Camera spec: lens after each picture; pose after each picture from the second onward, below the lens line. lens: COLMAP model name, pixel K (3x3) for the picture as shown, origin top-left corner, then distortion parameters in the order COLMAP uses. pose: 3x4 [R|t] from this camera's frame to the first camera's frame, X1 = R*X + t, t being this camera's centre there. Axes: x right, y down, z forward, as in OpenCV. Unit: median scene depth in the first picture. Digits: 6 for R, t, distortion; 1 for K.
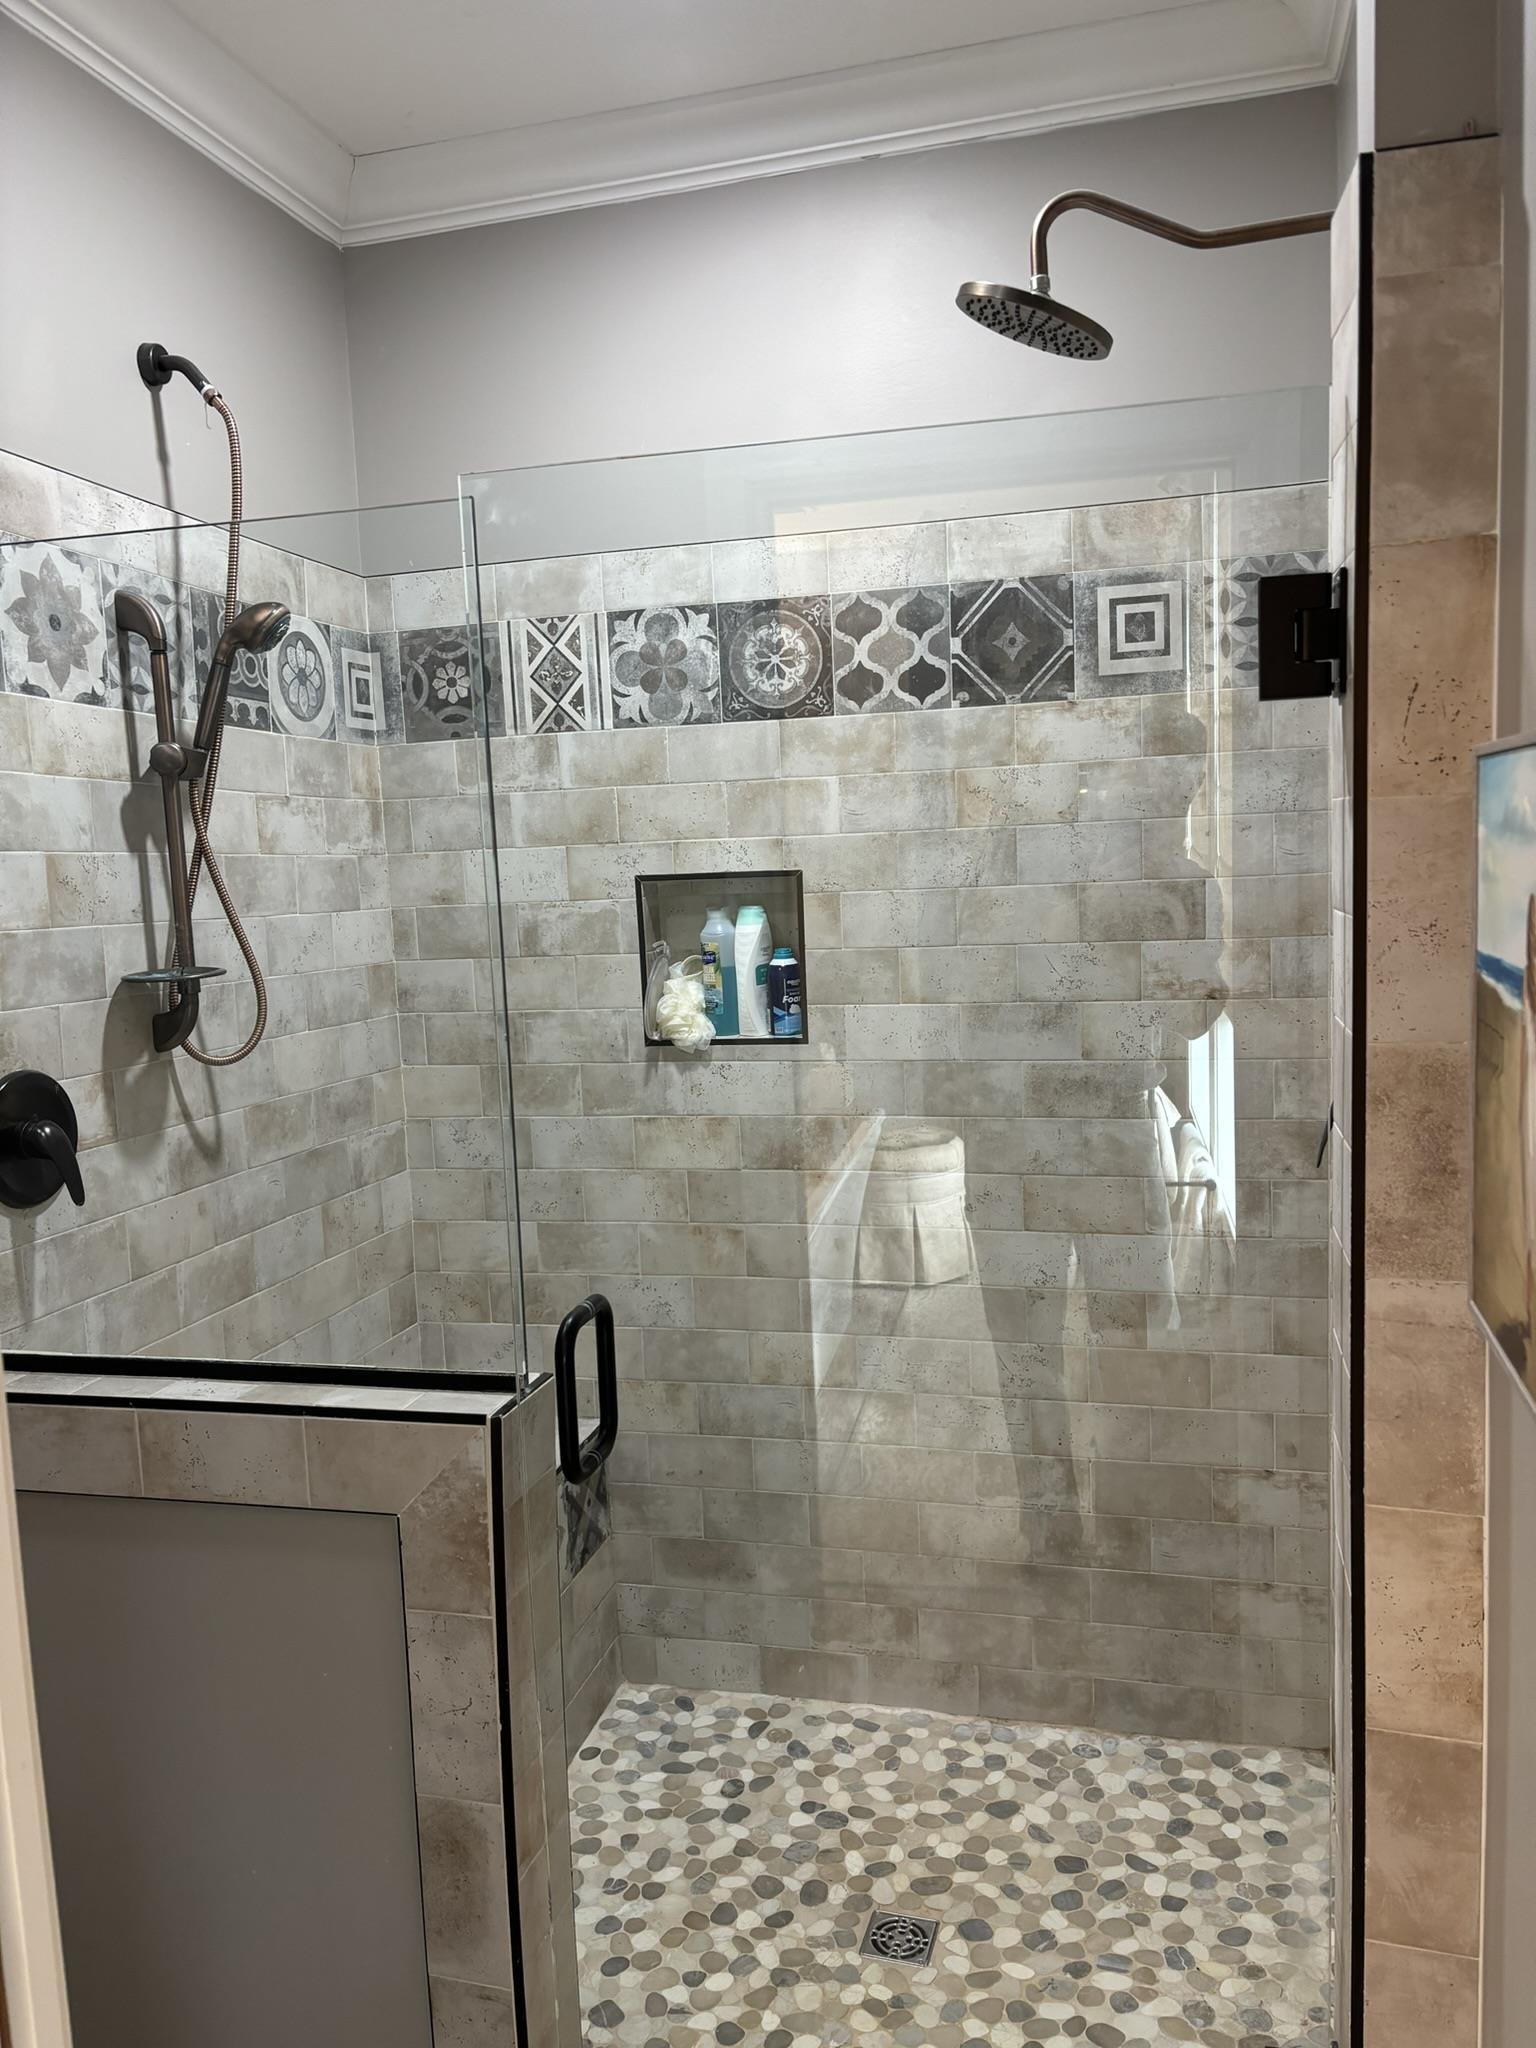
lens RADIAL K [[1550.6, 0, 782.2], [0, 1550.6, 1034.9], [0, 0, 1]] dist [0.043906, -0.052476]
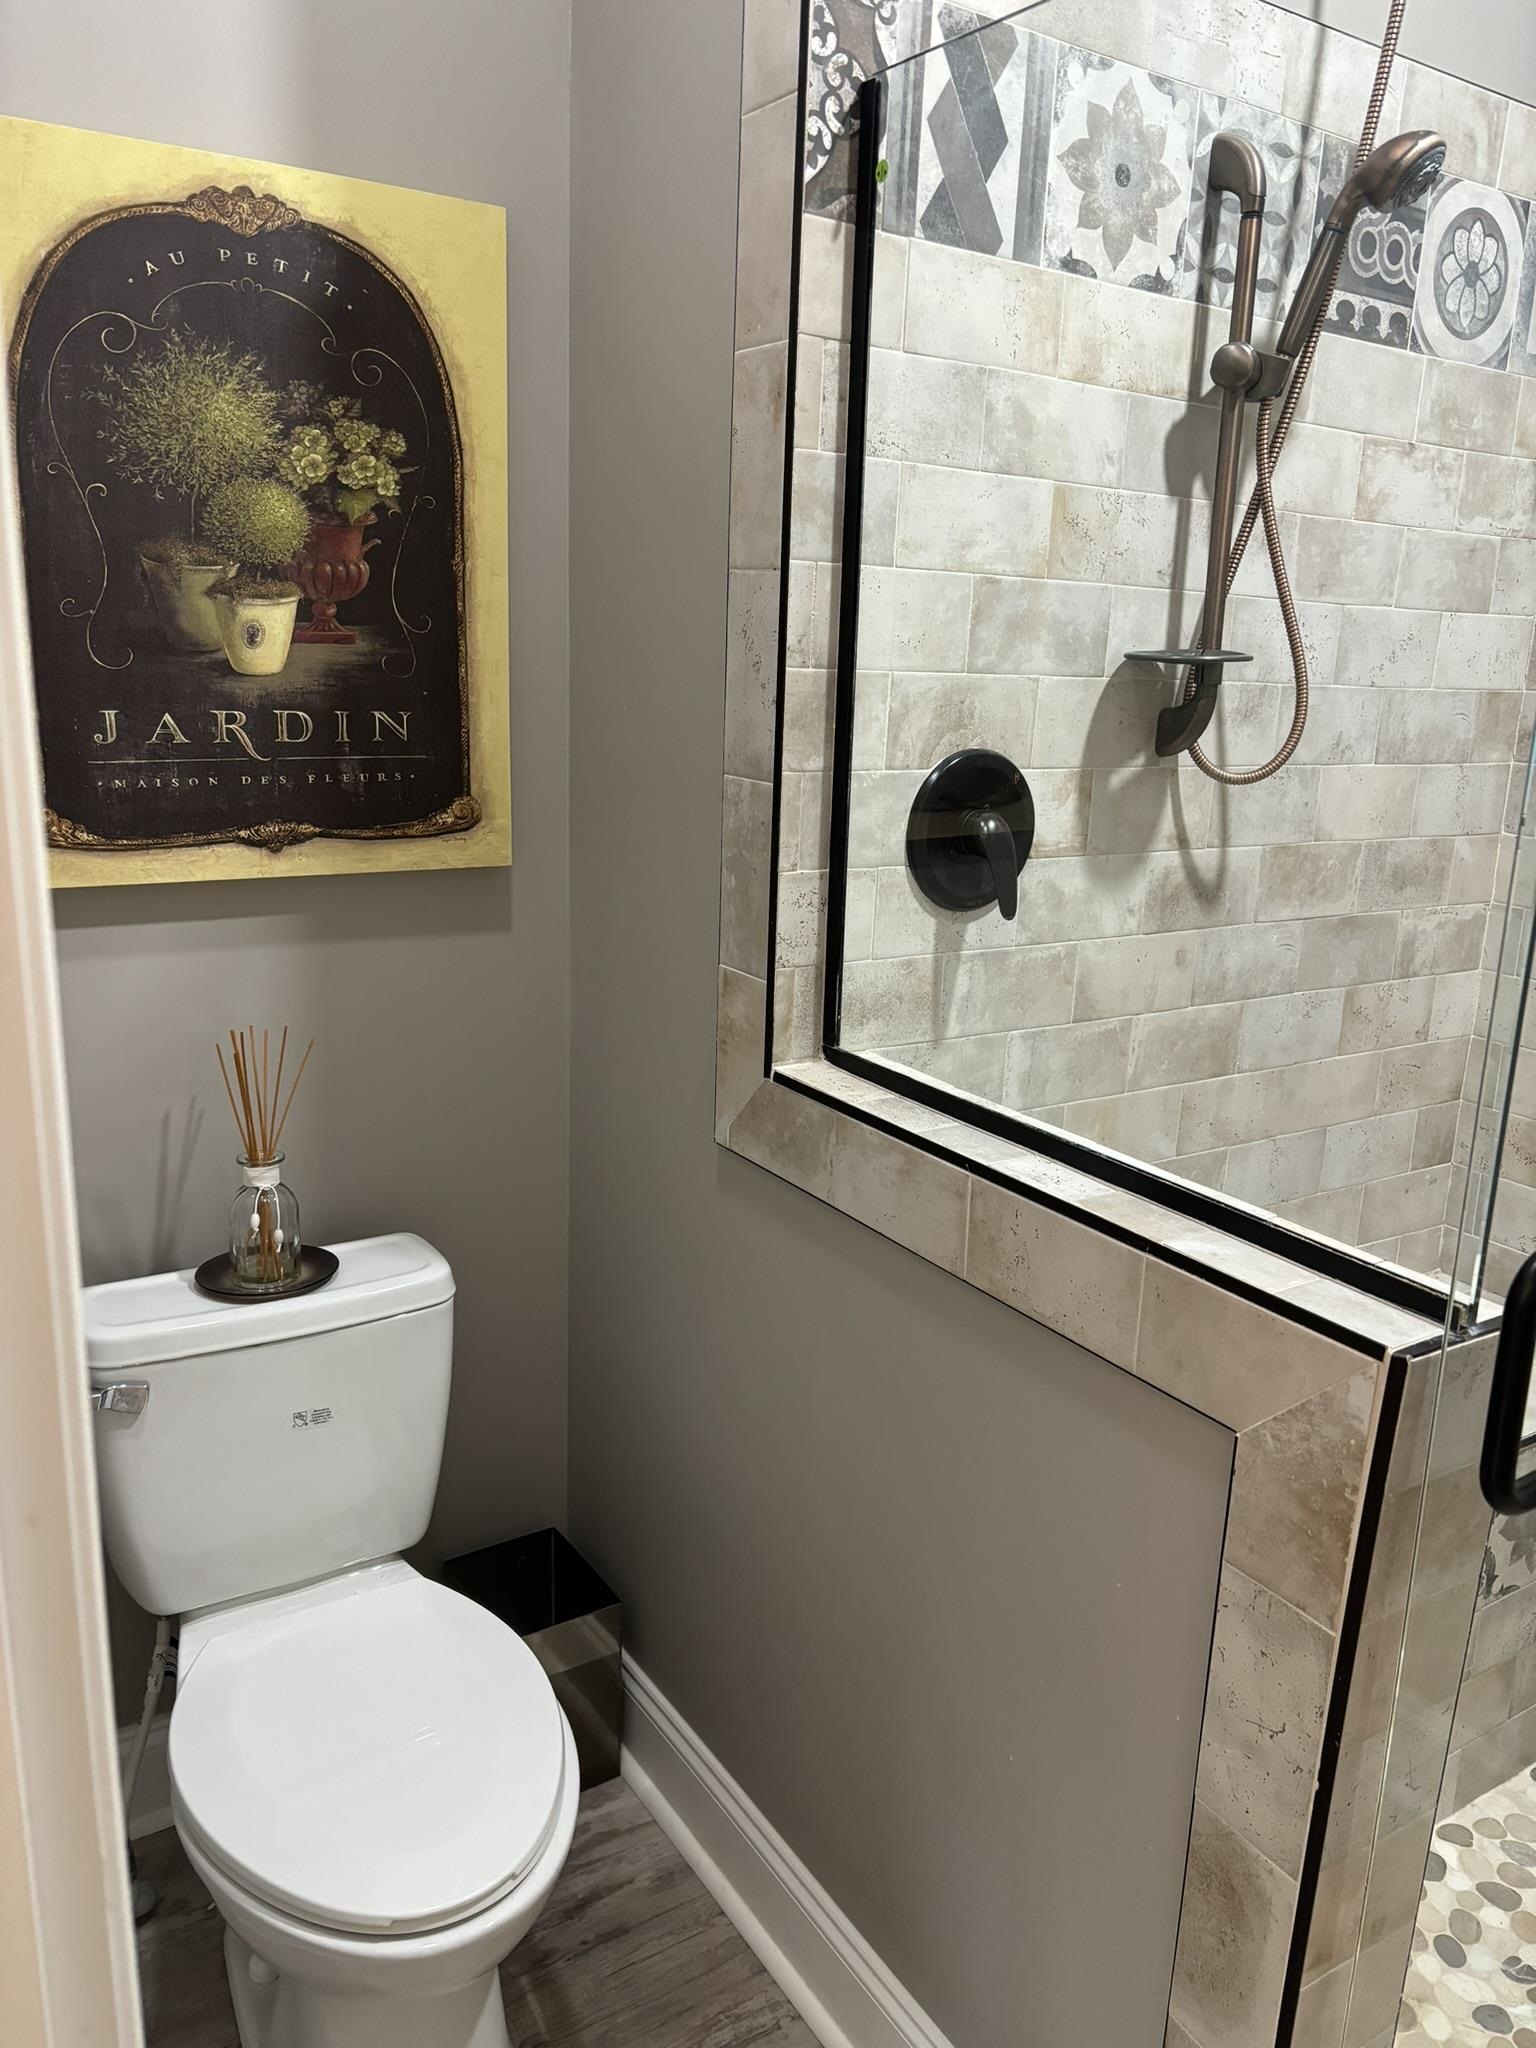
lens RADIAL K [[1550.6, 0, 772.7], [0, 1550.6, 1029.4], [0, 0, 1]] dist [0.043906, -0.052476]
pose [[0.734176, 0.231160, -0.638397, 0.001847], [-0.138708, 0.971493, 0.192253, 0.022006], [0.664640, -0.052596, 0.745310, 0.264753]]
